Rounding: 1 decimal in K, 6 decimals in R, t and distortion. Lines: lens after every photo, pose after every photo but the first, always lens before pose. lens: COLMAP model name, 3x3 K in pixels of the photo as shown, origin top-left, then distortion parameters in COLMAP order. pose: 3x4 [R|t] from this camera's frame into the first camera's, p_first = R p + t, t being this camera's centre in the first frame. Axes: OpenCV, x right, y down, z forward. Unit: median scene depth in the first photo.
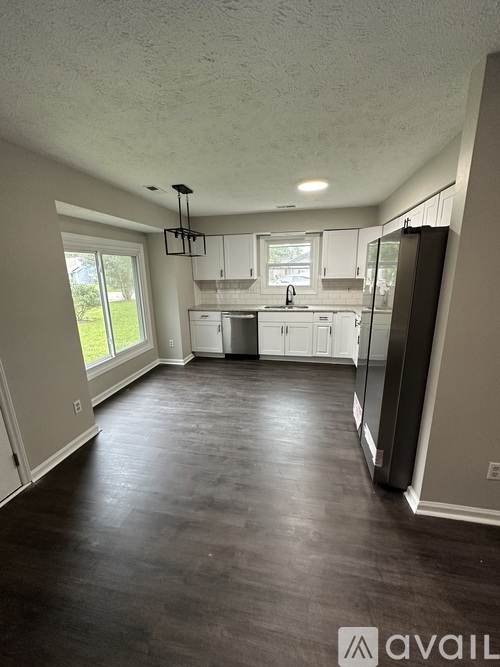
lens RADIAL K [[266.6, 0, 250.0], [0, 266.6, 333.5], [0, 0, 1]] dist [-0.003477, -0.000274]
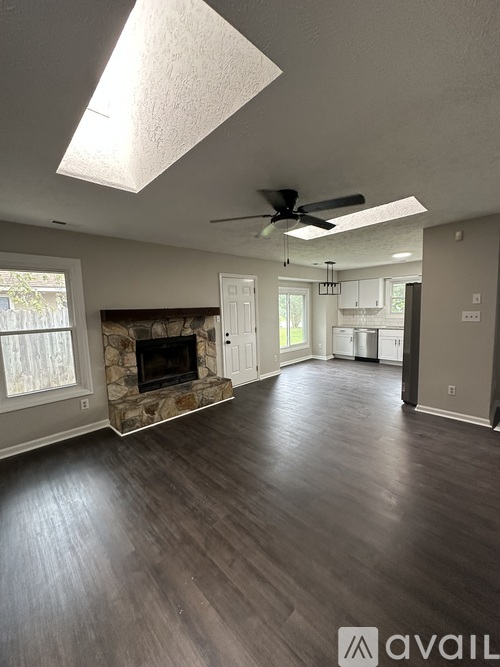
lens RADIAL K [[266.6, 0, 250.0], [0, 266.6, 333.5], [0, 0, 1]] dist [-0.003477, -0.000274]
pose [[0.827666, 0.052445, -0.558765, 0.268771], [-0.120305, 0.989059, -0.085370, 0.157010], [0.548175, 0.137880, 0.824920, -0.619807]]
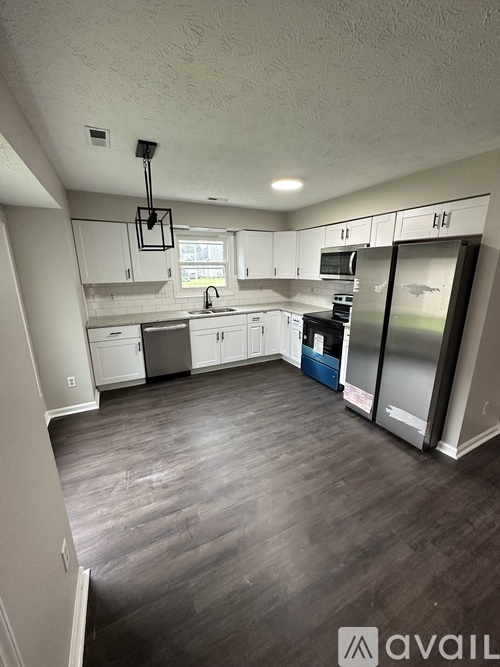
lens RADIAL K [[266.6, 0, 250.0], [0, 266.6, 333.5], [0, 0, 1]] dist [-0.003477, -0.000274]
pose [[0.776475, -0.138992, 0.614629, -0.345199], [0.136626, 0.989303, 0.051118, -0.054327], [-0.615159, 0.044283, 0.787159, 0.221145]]
